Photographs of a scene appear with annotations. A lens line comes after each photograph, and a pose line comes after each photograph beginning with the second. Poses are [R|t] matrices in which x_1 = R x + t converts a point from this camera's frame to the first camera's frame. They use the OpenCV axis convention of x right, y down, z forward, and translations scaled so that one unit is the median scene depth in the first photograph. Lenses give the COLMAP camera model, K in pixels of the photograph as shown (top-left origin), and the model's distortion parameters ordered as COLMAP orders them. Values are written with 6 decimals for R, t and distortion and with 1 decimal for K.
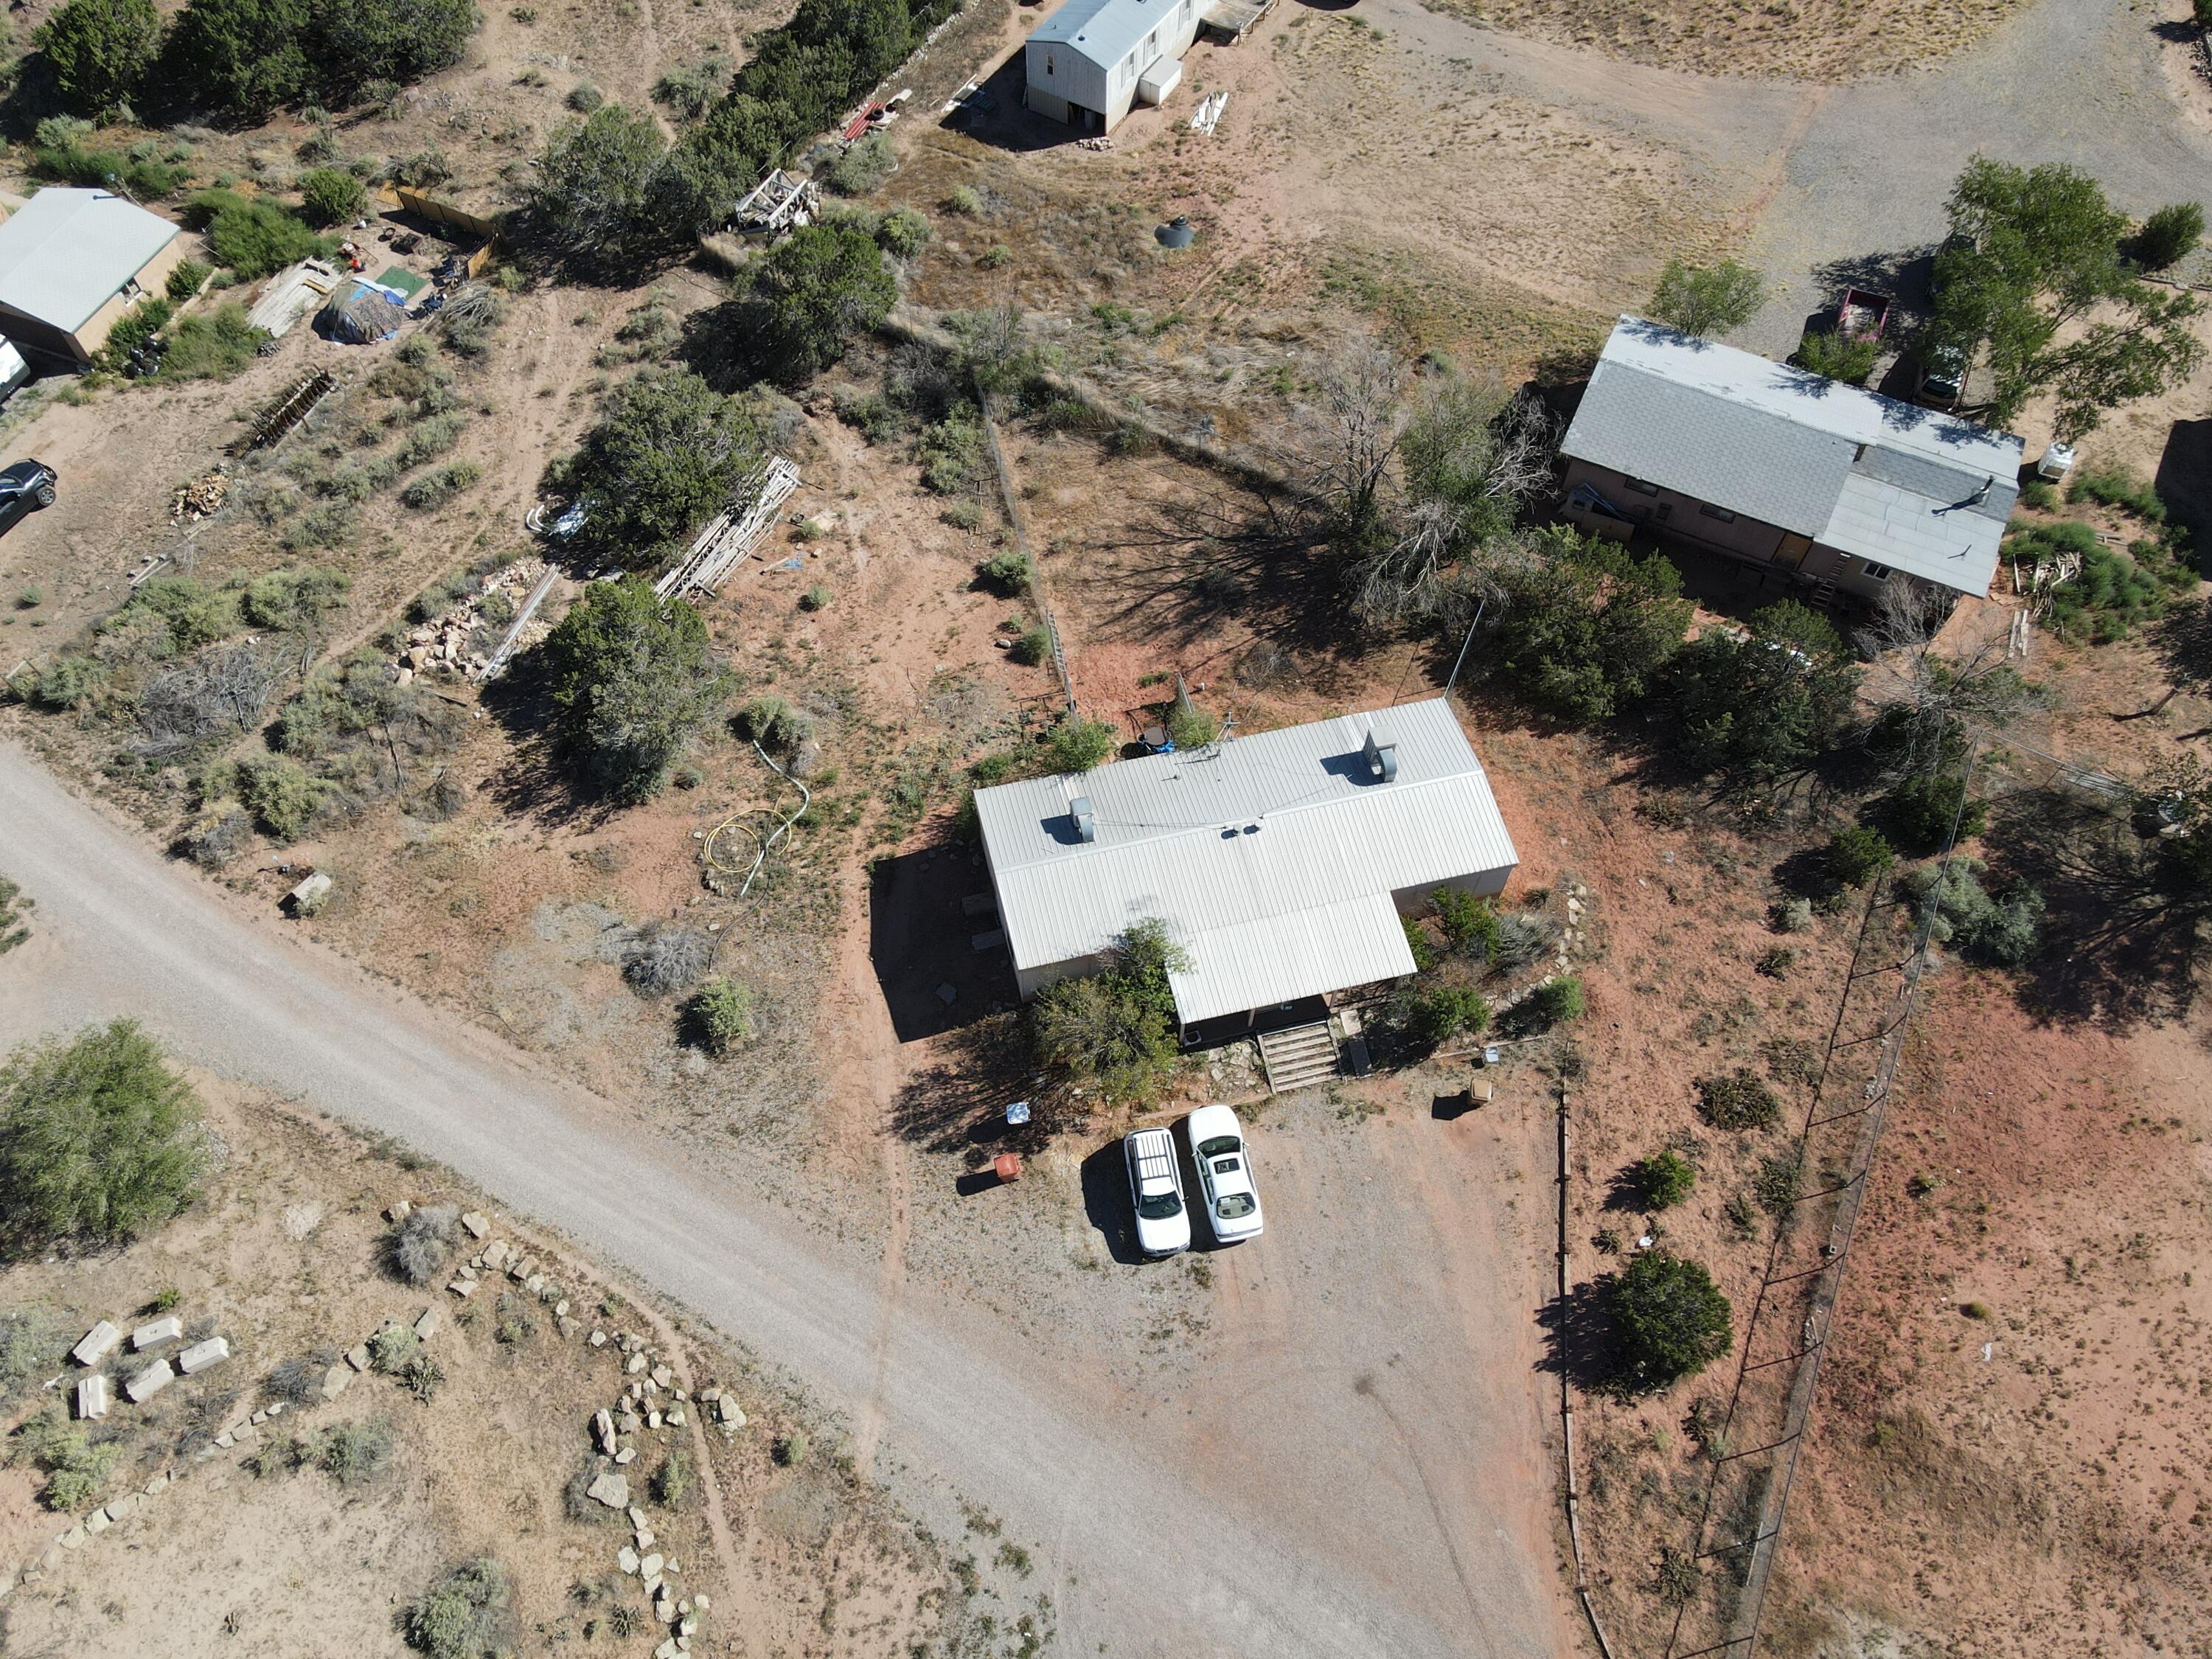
lens RADIAL K [[1618.8, 0, 1087.8], [0, 1618.8, 830.5], [0, 0, 1]] dist [0.009795, 0.013225]
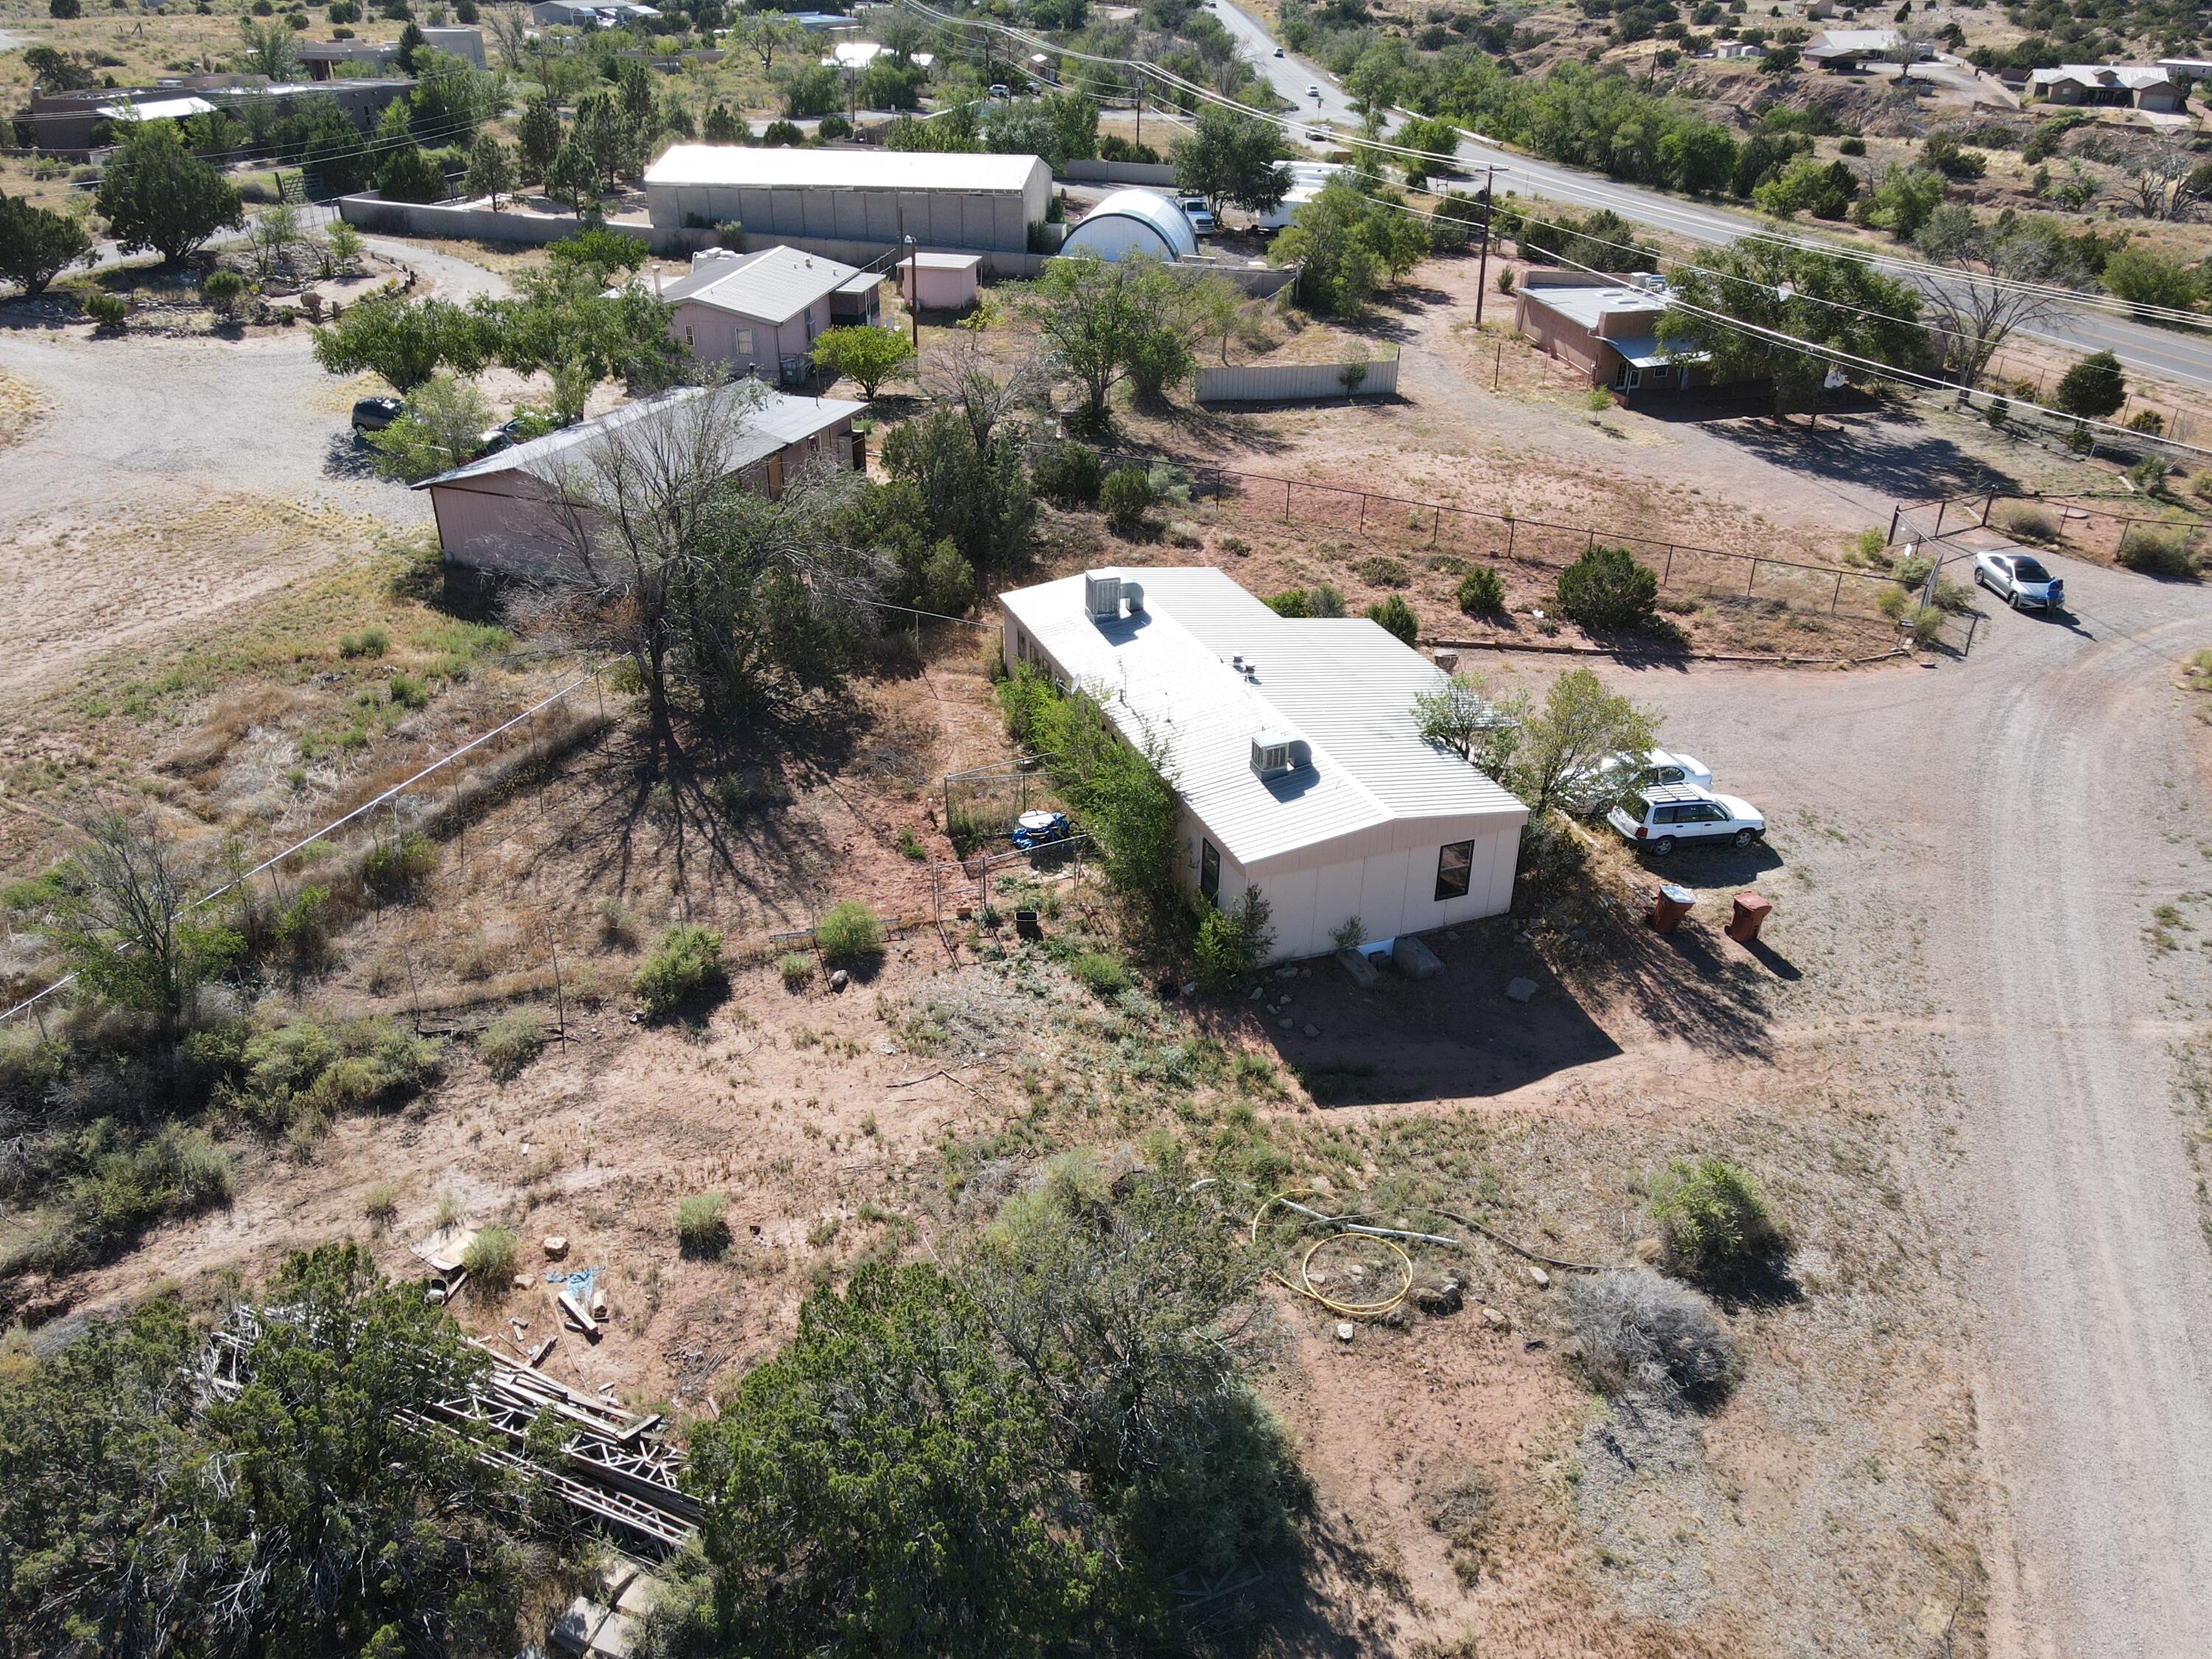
lens RADIAL K [[1618.8, 0, 1095.0], [0, 1618.8, 833.4], [0, 0, 1]] dist [0.009795, 0.013225]
pose [[-0.114179, -0.483806, 0.867695, -0.574066], [0.840120, 0.419148, 0.344258, -0.279011], [-0.530247, 0.768275, 0.358597, 0.779932]]
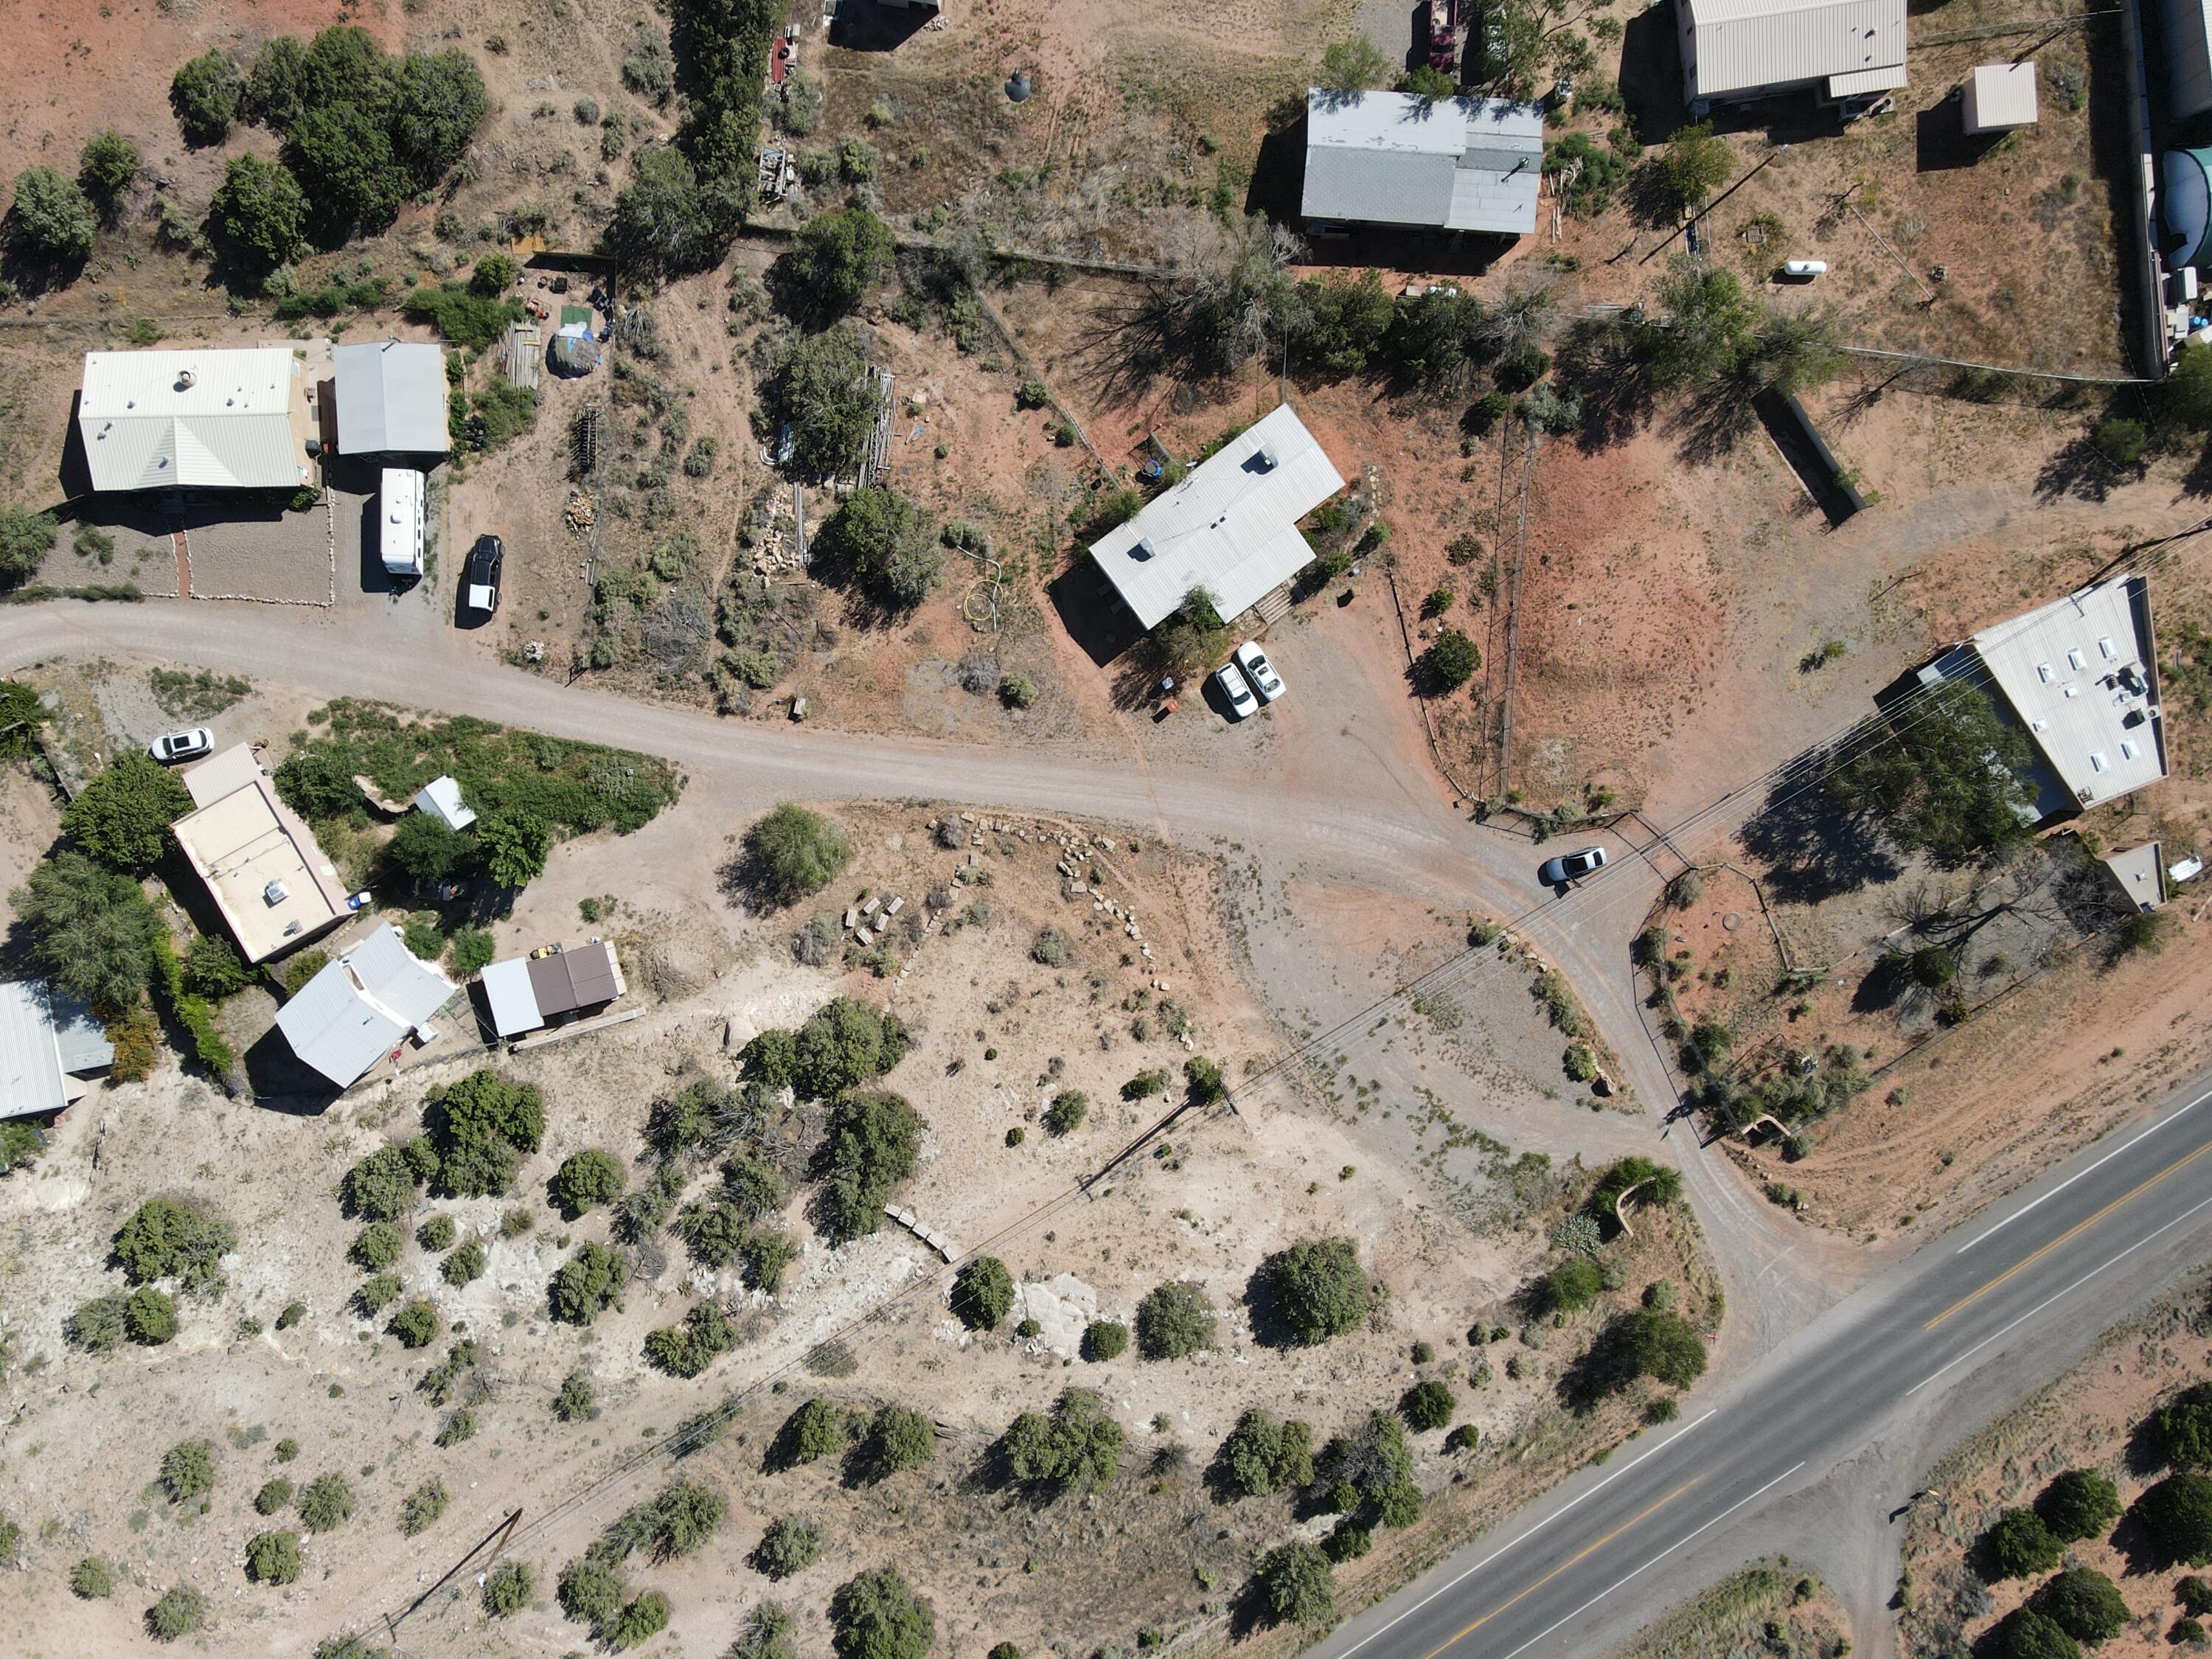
lens RADIAL K [[1618.8, 0, 1106.8], [0, 1618.8, 823.5], [0, 0, 1]] dist [0.009795, 0.013225]
pose [[0.922872, -0.384847, -0.014159, -0.149047], [0.326112, 0.761409, 0.560274, -0.872267], [-0.204839, -0.521679, 0.828186, -0.850217]]
